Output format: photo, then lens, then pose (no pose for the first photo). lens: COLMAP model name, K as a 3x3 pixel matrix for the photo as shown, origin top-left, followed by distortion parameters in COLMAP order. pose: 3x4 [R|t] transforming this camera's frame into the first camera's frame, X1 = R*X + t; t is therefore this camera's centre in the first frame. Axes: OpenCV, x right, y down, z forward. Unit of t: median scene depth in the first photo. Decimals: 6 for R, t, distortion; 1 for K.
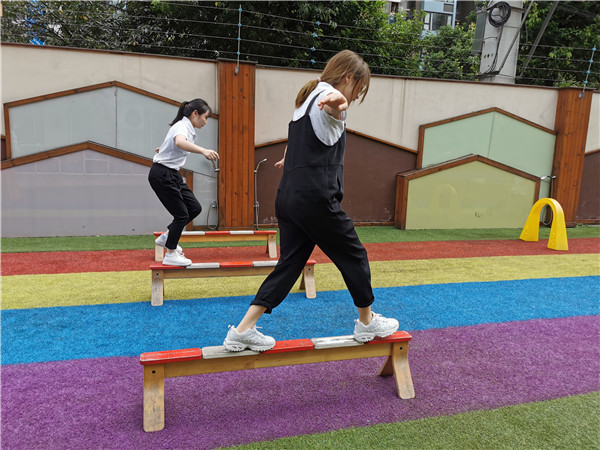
lens RADIAL K [[473.6, 0, 297.7], [0, 473.6, 221.3], [0, 0, 1]] dist [0.056165, -0.084034]
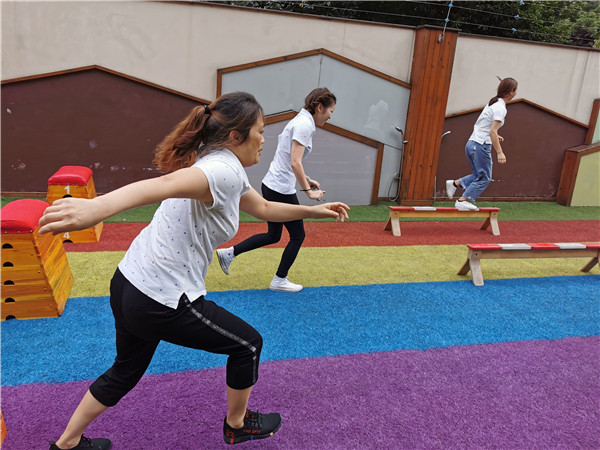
lens RADIAL K [[473.6, 0, 297.8], [0, 473.6, 228.9], [0, 0, 1]] dist [0.056165, -0.084034]
pose [[0.999417, 0.029380, -0.017387, -0.386695], [-0.027621, 0.995191, 0.093980, -0.015694], [0.020065, -0.093445, 0.995422, -0.005451]]
